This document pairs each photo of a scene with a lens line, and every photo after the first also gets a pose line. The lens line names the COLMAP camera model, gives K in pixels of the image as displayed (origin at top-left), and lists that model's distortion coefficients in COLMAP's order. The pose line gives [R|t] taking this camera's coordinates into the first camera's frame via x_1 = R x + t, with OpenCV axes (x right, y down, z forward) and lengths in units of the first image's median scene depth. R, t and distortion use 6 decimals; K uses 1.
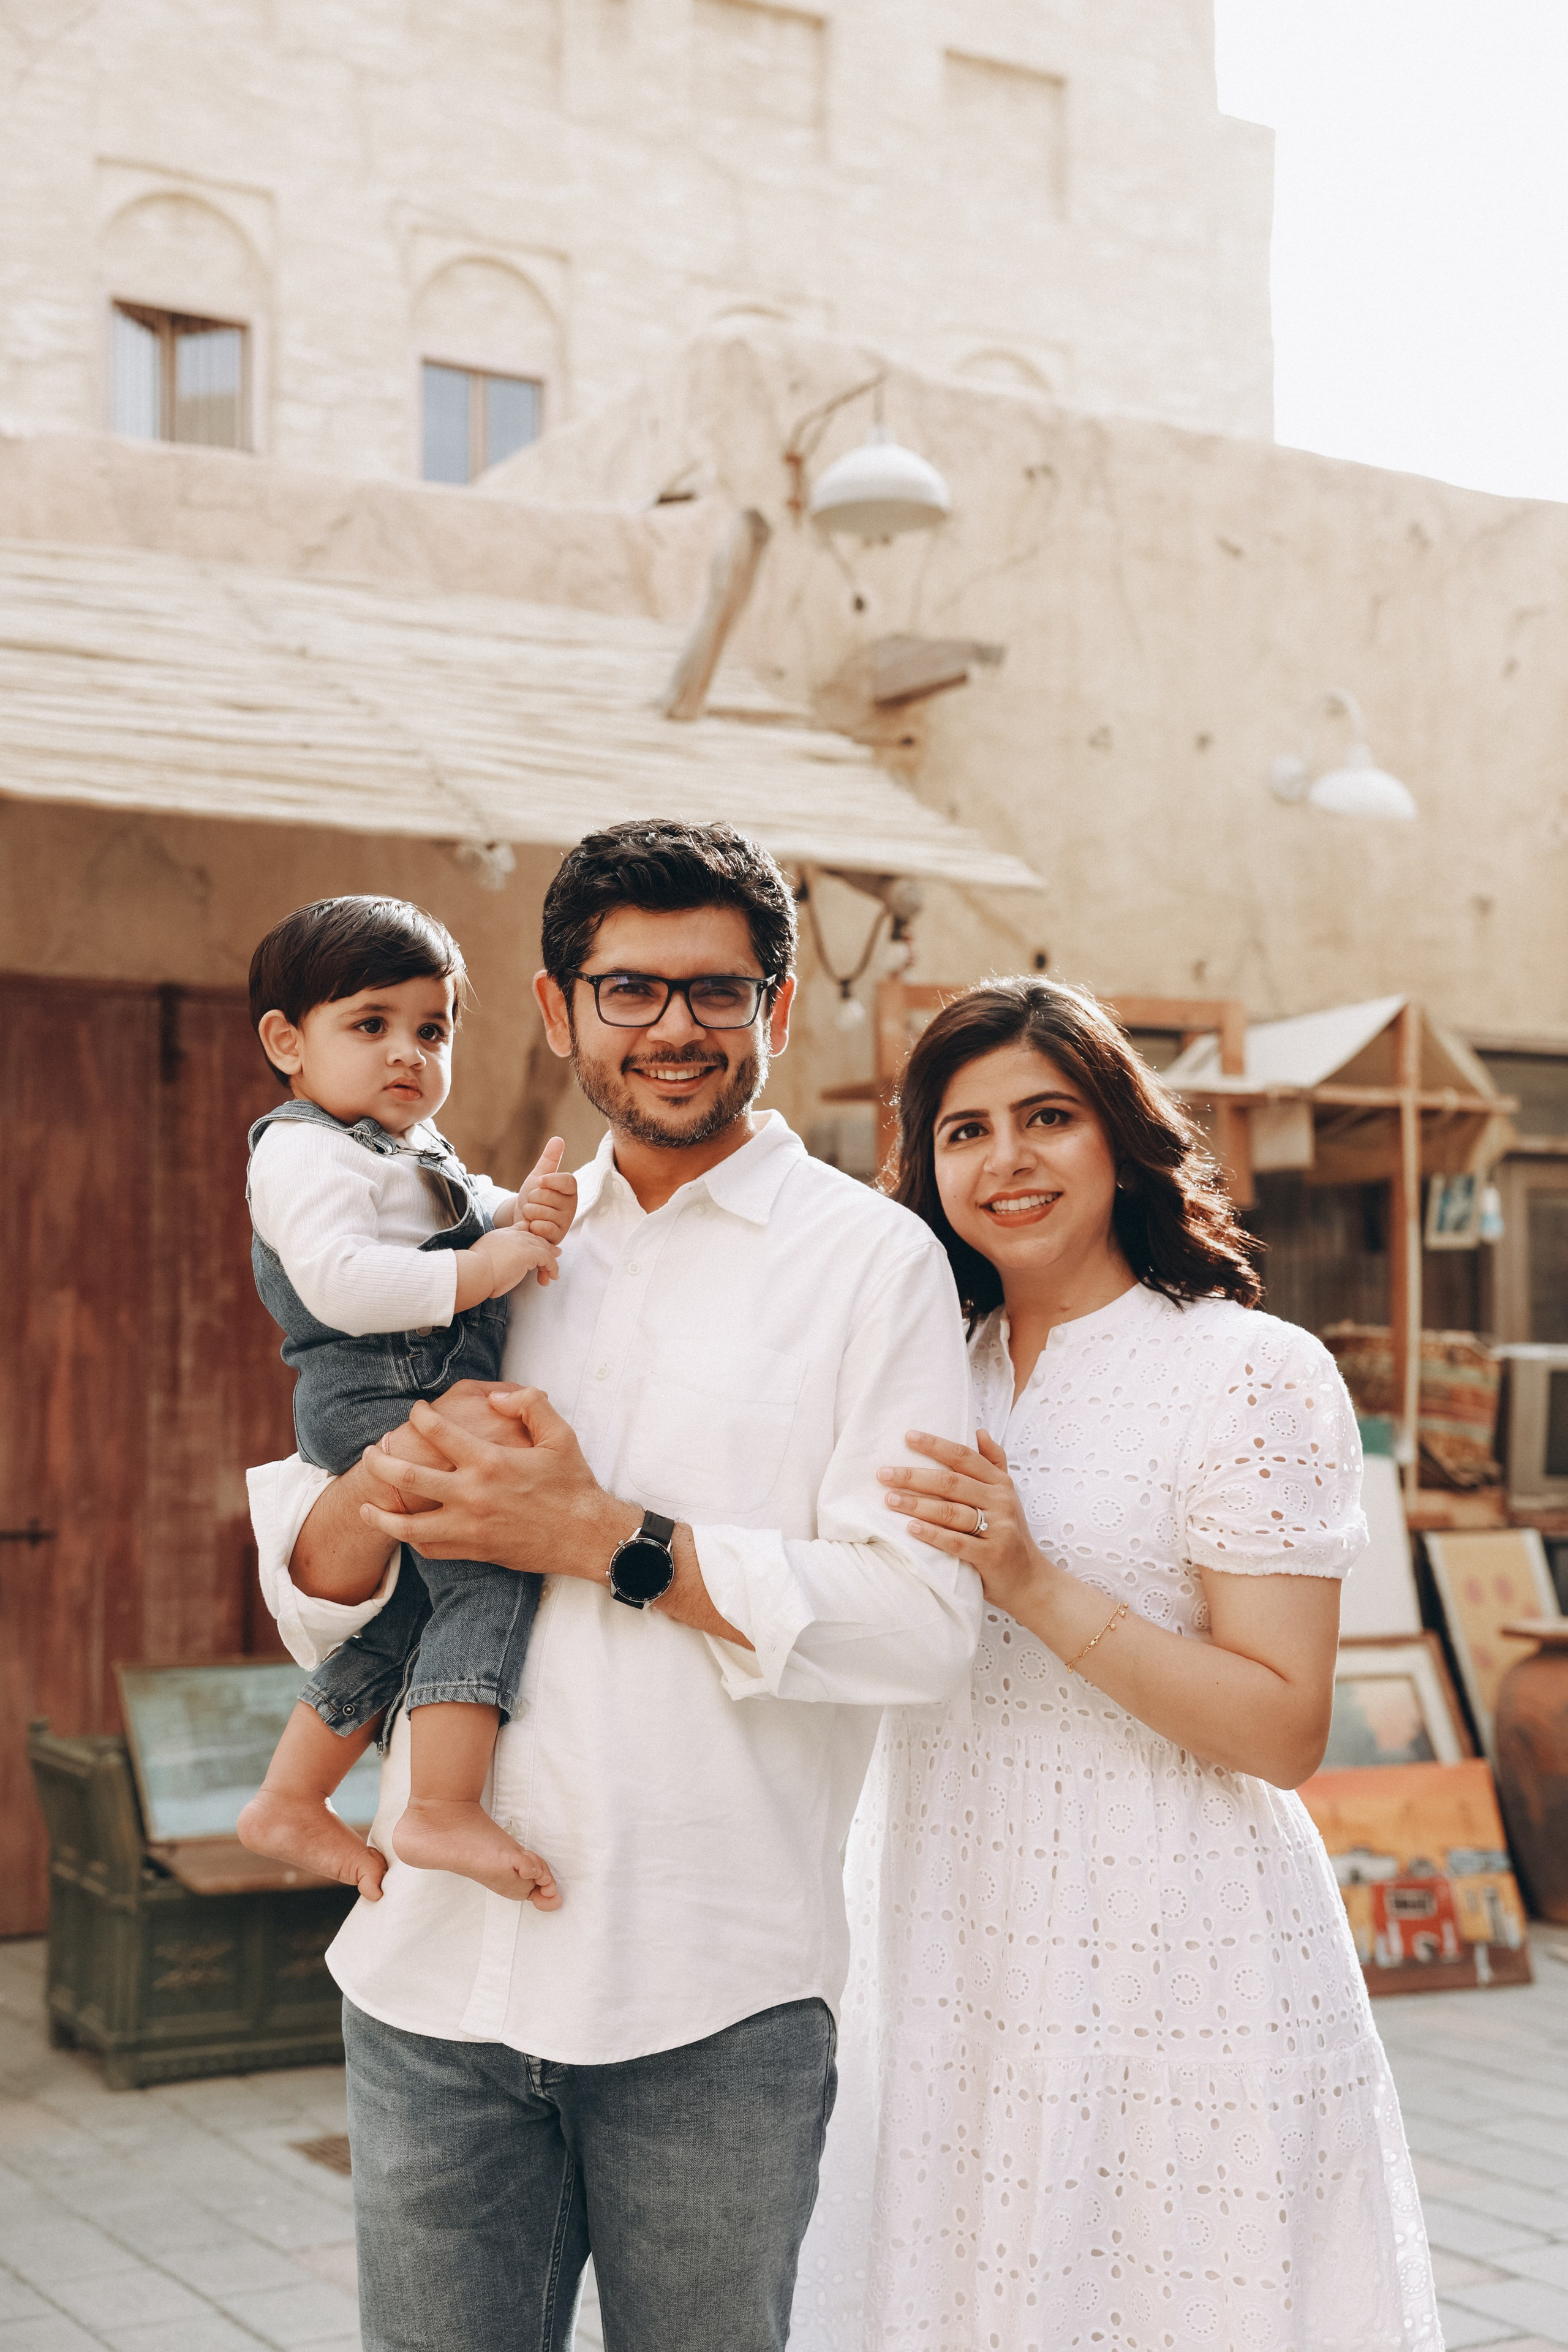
lens RADIAL K [[3224.5, 0, 784.0], [0, 3224.5, 1176.0], [0, 0, 1]] dist [0.074500, -0.015040]
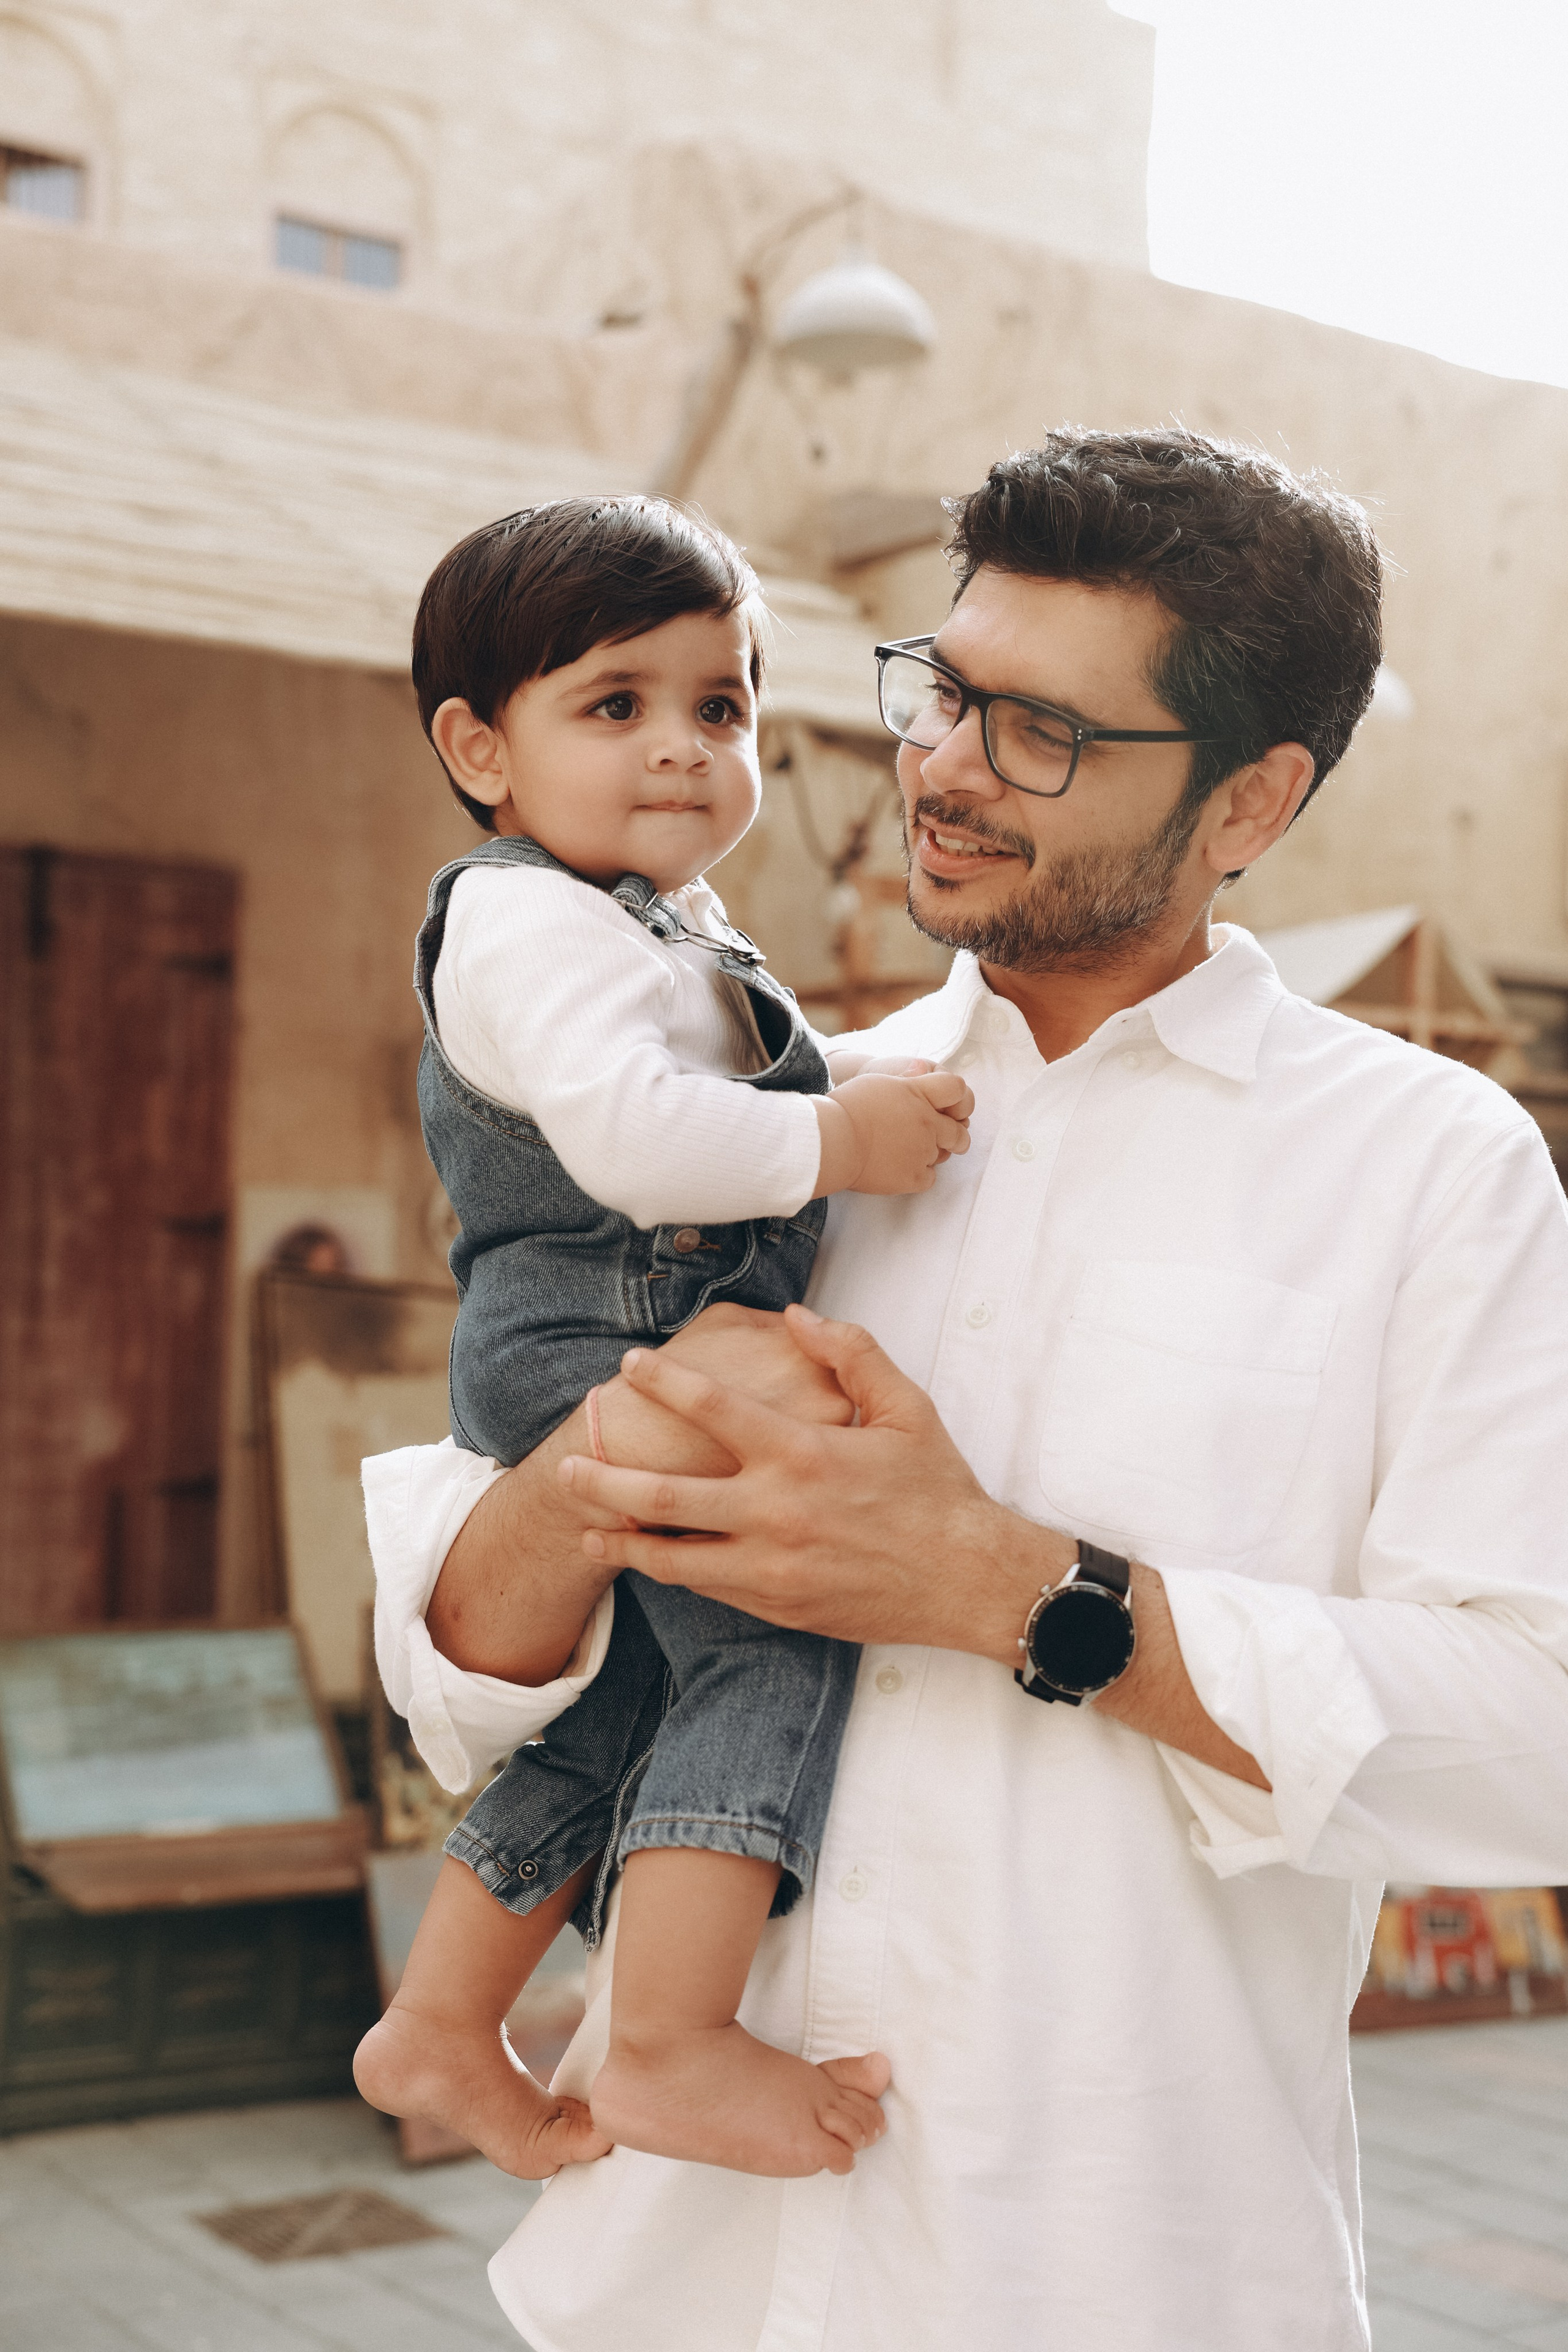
lens RADIAL K [[3231.0, 0, 759.9], [0, 3231.0, 1190.1], [0, 0, 1]] dist [-0.006558, 0.648311]
pose [[0.998019, 0.026294, 0.057162, -0.043525], [-0.027702, 0.999329, 0.023977, 0.007000], [-0.056493, -0.025513, 0.998077, 0.115608]]
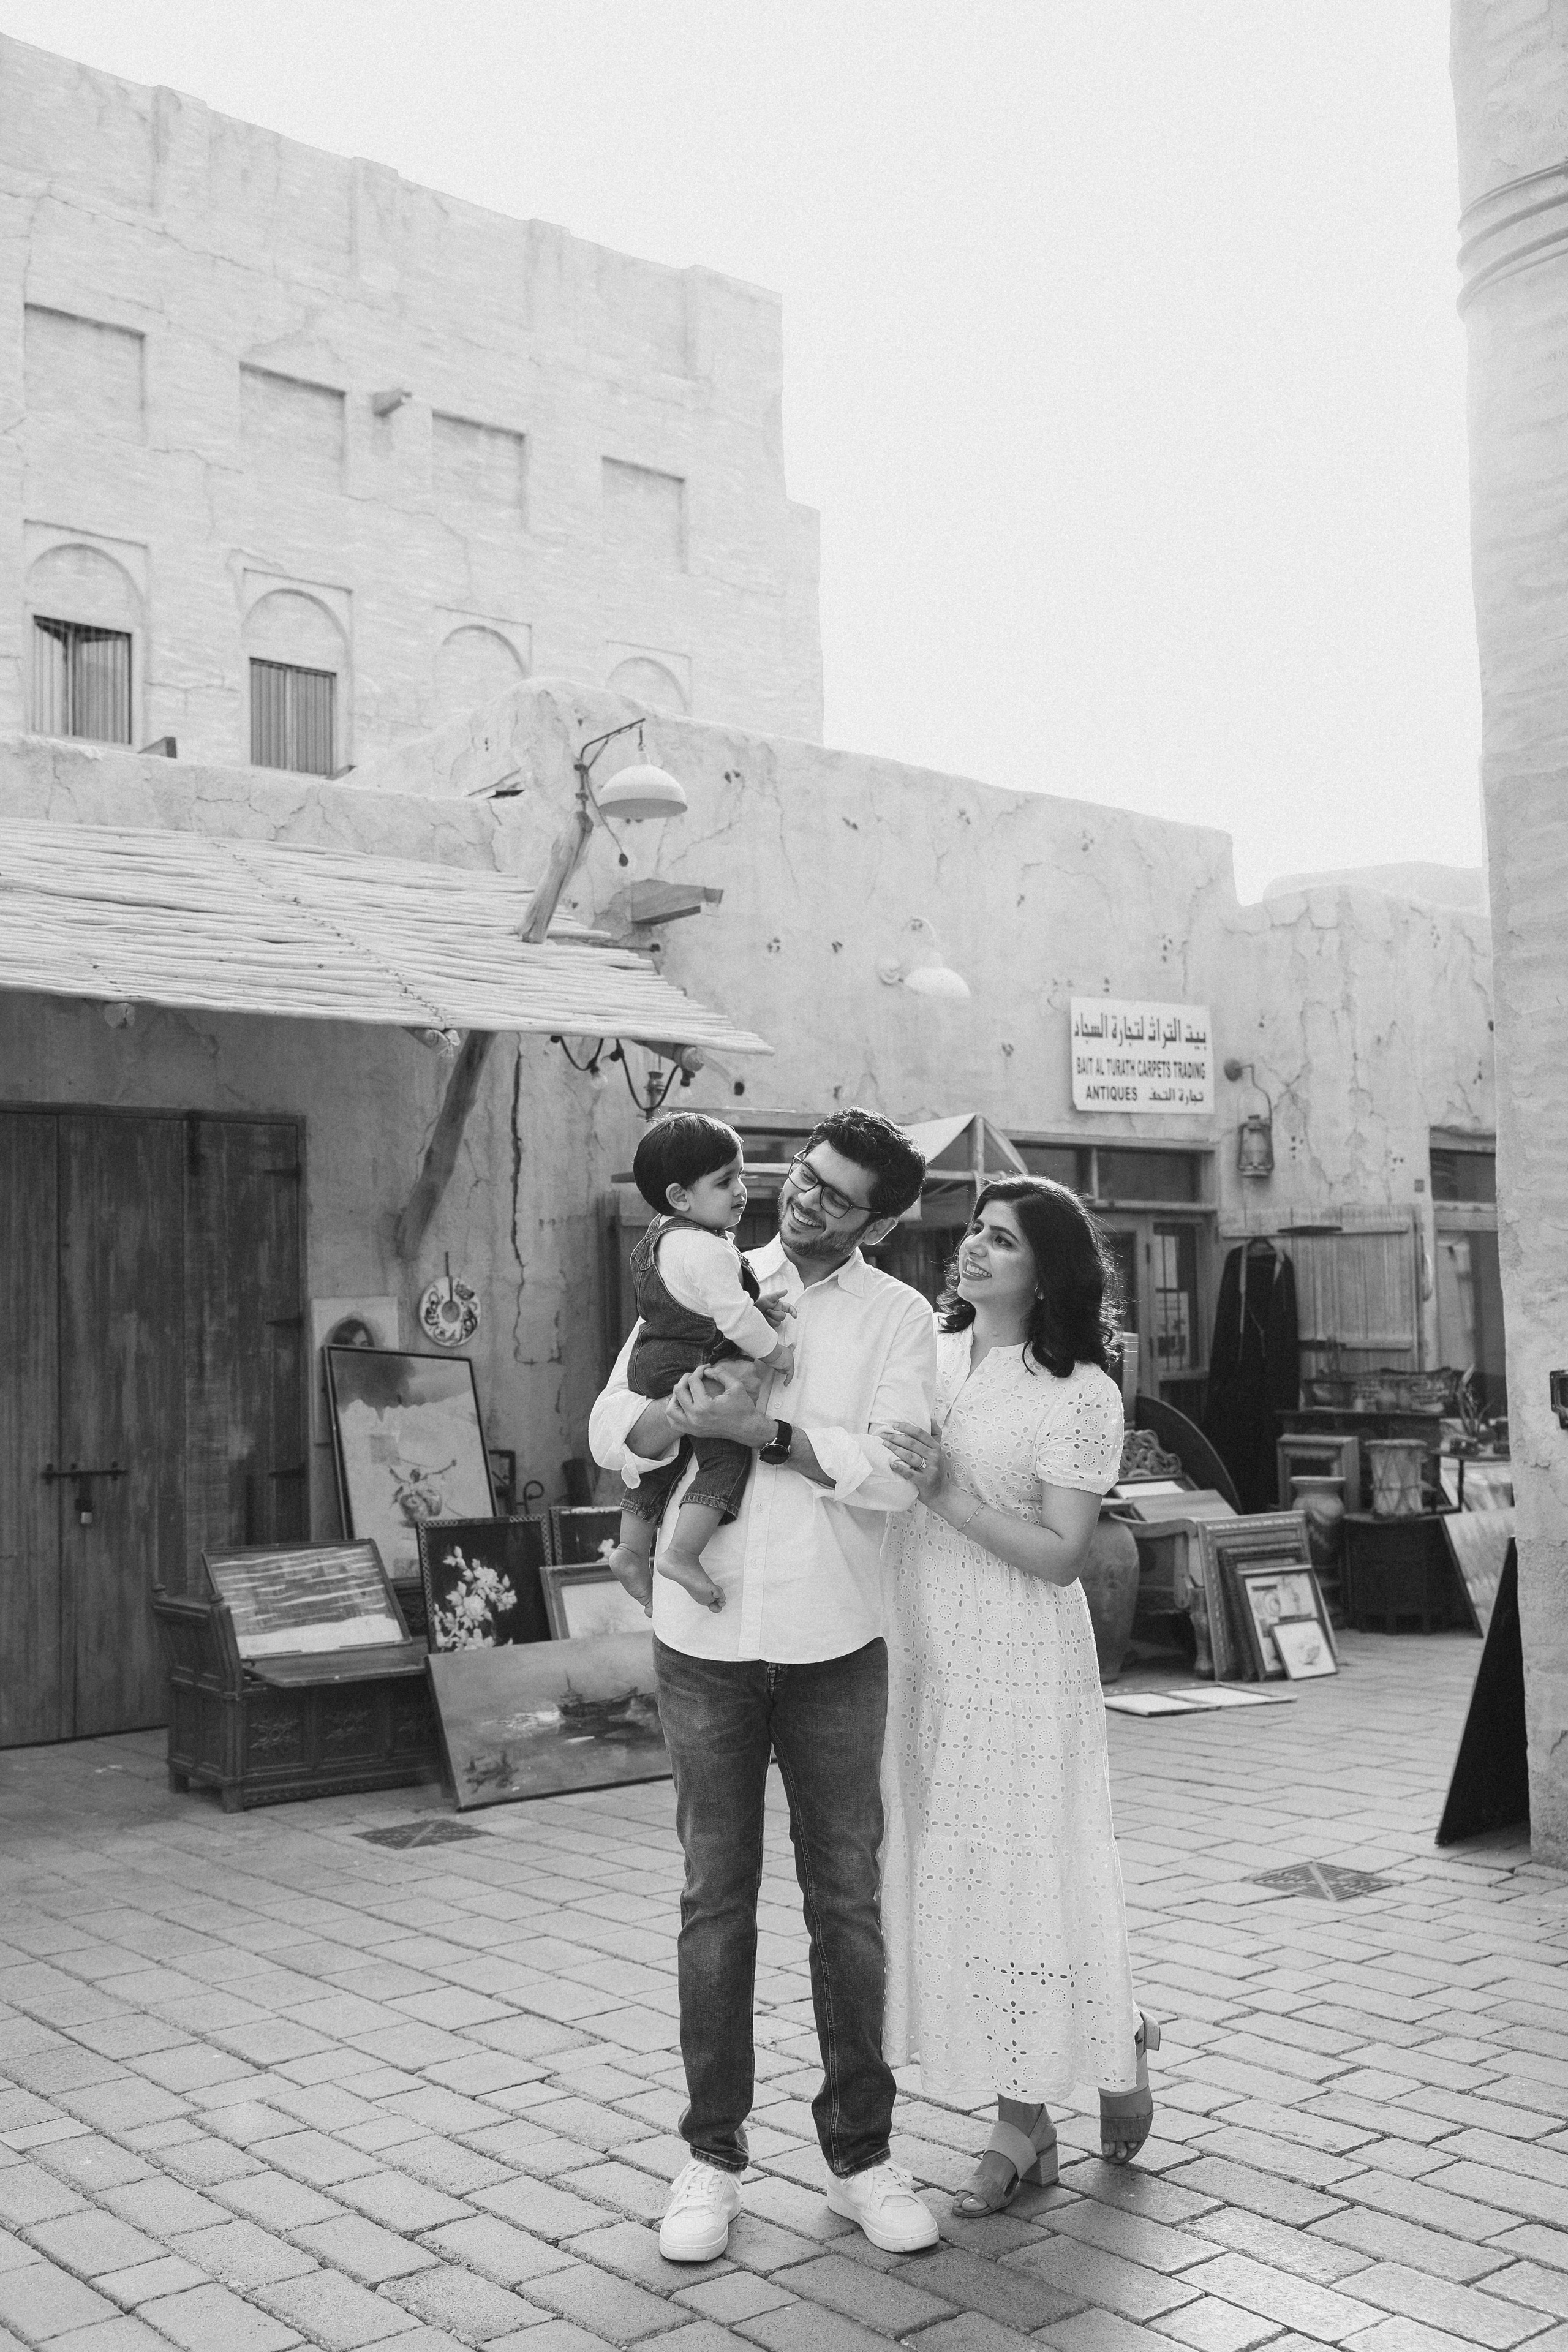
lens RADIAL K [[2340.8, 0, 830.2], [0, 2340.8, 1169.1], [0, 0, 1]] dist [-0.044750, 0.007073]
pose [[0.985942, -0.010878, 0.166734, -0.076771], [0.014005, 0.999747, -0.017590, -0.008184], [-0.166500, 0.019678, 0.985845, -0.138795]]
